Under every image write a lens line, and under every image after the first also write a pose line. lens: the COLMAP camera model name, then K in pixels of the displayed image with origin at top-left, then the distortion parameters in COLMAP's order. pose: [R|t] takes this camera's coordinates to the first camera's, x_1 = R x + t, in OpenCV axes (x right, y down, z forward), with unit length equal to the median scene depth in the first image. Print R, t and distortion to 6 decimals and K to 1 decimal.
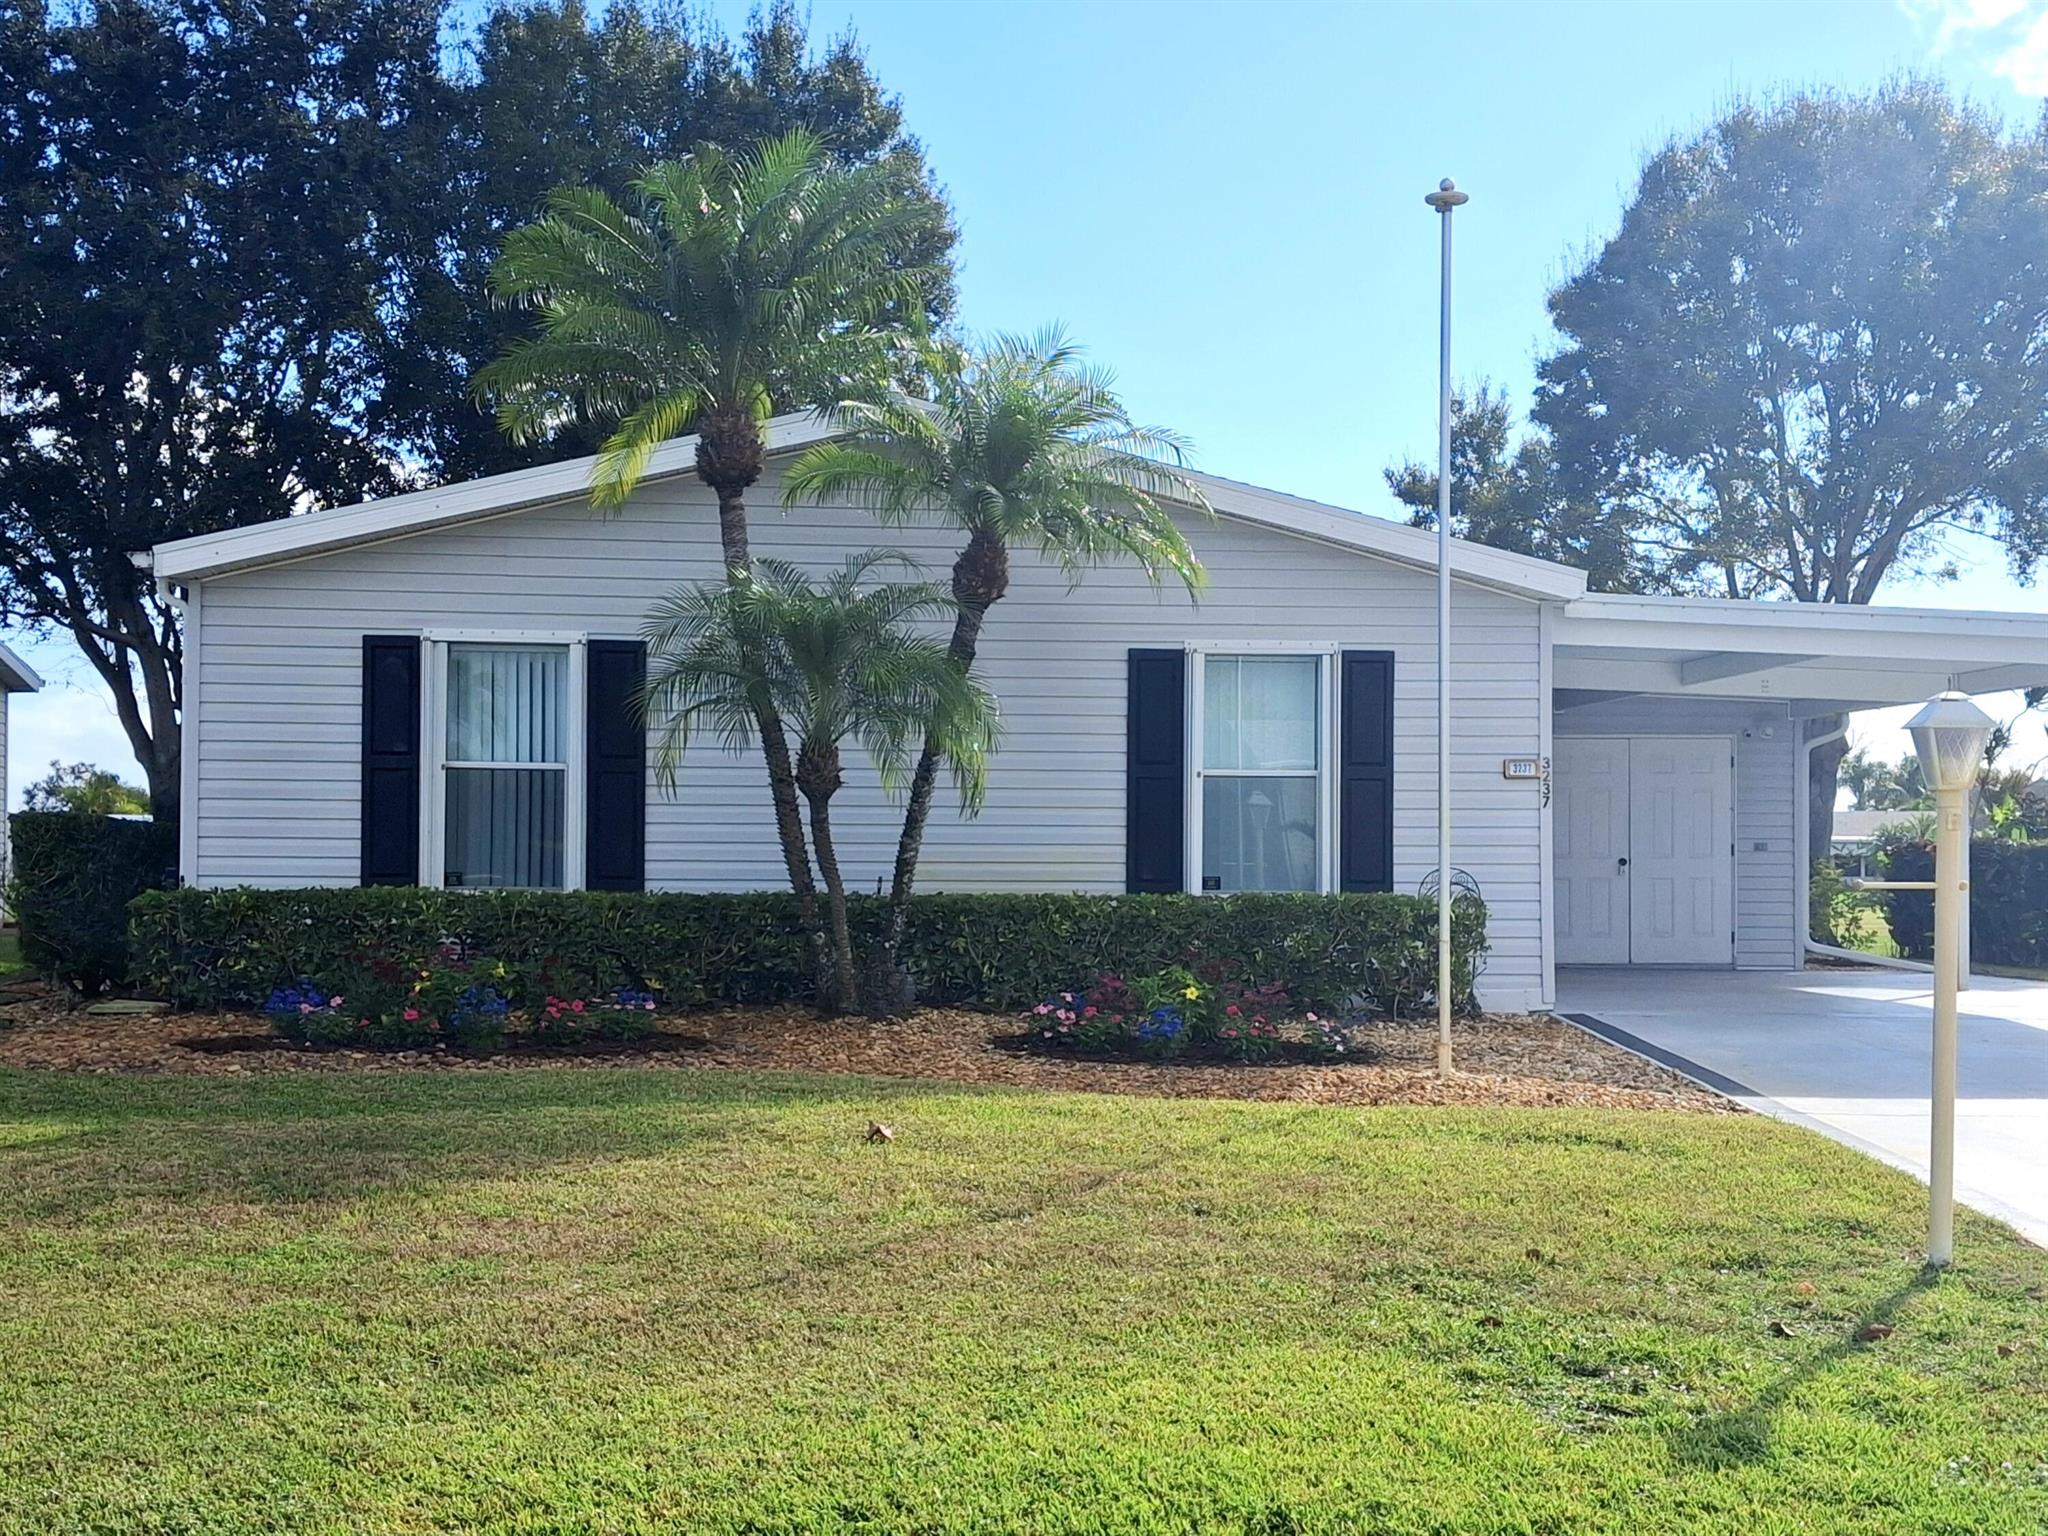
lens RADIAL K [[1493.9, 0, 1049.9], [0, 1493.9, 776.8], [0, 0, 1]] dist [0.195599, -0.401374]
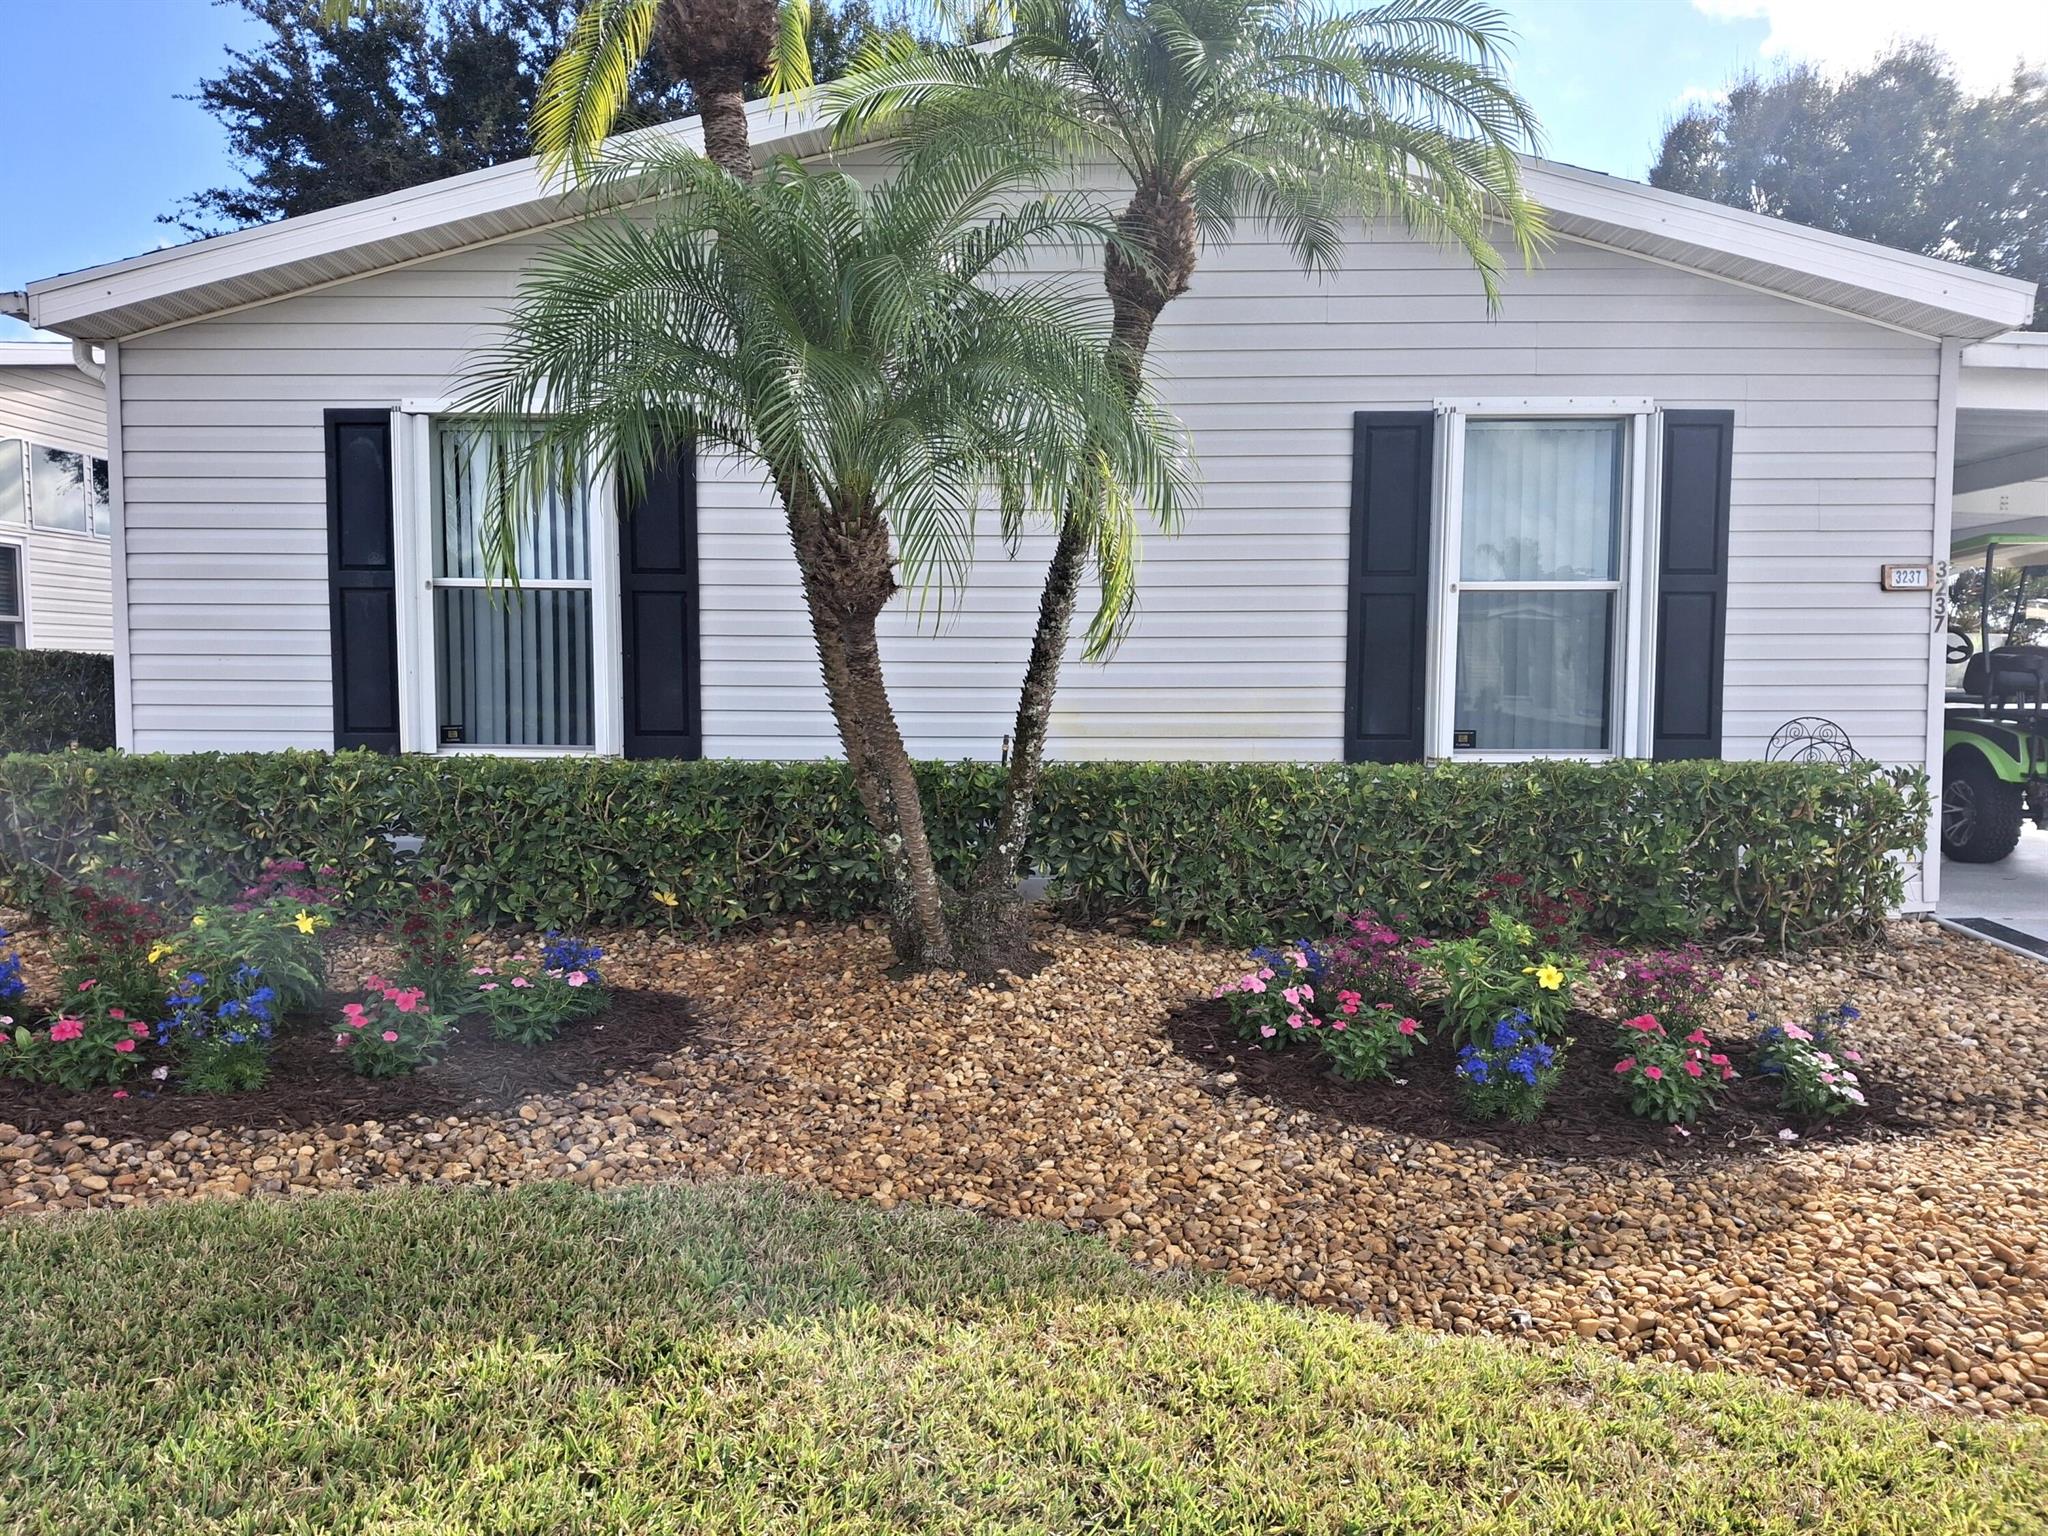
lens RADIAL K [[1512.6, 0, 1038.4], [0, 1512.6, 774.3], [0, 0, 1]] dist [0.098060, -0.208224]
pose [[0.993357, 0.003762, -0.115010, -0.014562], [0.008524, 0.994313, 0.106154, 0.008677], [0.114755, -0.106430, 0.987676, 0.286873]]
